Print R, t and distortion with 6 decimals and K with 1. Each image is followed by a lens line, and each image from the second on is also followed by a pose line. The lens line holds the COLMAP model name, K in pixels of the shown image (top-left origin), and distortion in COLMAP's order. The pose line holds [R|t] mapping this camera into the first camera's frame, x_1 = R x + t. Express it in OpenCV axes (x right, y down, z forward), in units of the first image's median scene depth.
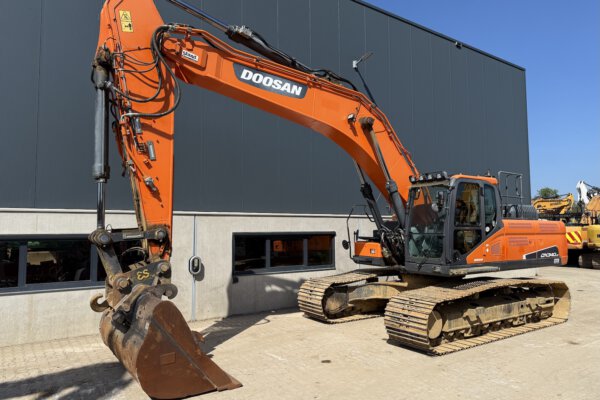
lens RADIAL K [[418.7, 0, 291.0], [0, 418.7, 198.5], [0, 0, 1]] dist [0.075512, -0.093963]
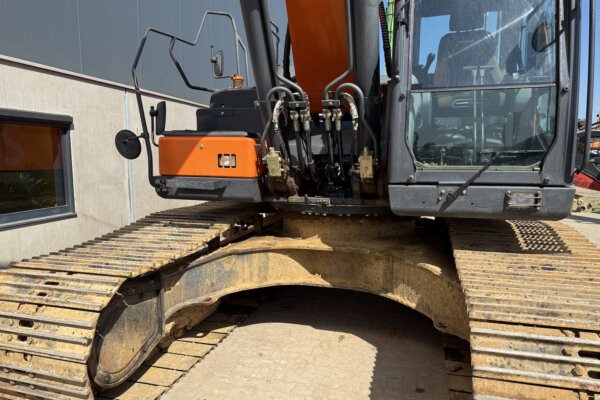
lens RADIAL K [[425.8, 0, 300.7], [0, 425.8, 201.7], [0, 0, 1]] dist [0.076538, -0.093147]
pose [[0.769130, -0.065525, 0.635724, 0.017077], [-0.047378, 0.986147, 0.158965, 0.109643], [-0.637333, -0.152384, 0.755371, 0.755012]]
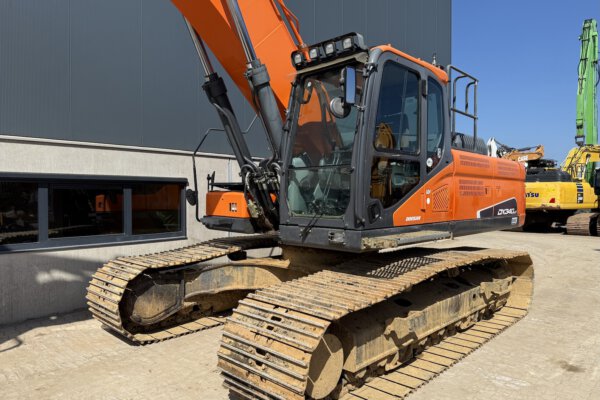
lens RADIAL K [[418.7, 0, 291.0], [0, 418.7, 198.5], [0, 0, 1]] dist [0.075512, -0.093963]
pose [[0.979518, 0.002513, 0.201339, 0.172358], [-0.018790, 0.996700, 0.078974, 0.074654], [-0.200476, -0.081139, 0.976333, 0.477830]]
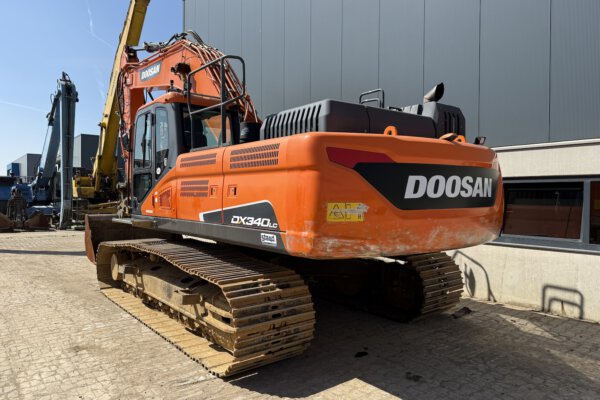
lens RADIAL K [[418.7, 0, 291.0], [0, 418.7, 198.5], [0, 0, 1]] dist [0.075512, -0.093963]
pose [[0.061694, 0.014006, -0.997997, 1.110922], [0.072918, 0.997166, 0.018502, 0.114546], [0.995428, -0.073914, 0.060498, 1.101546]]
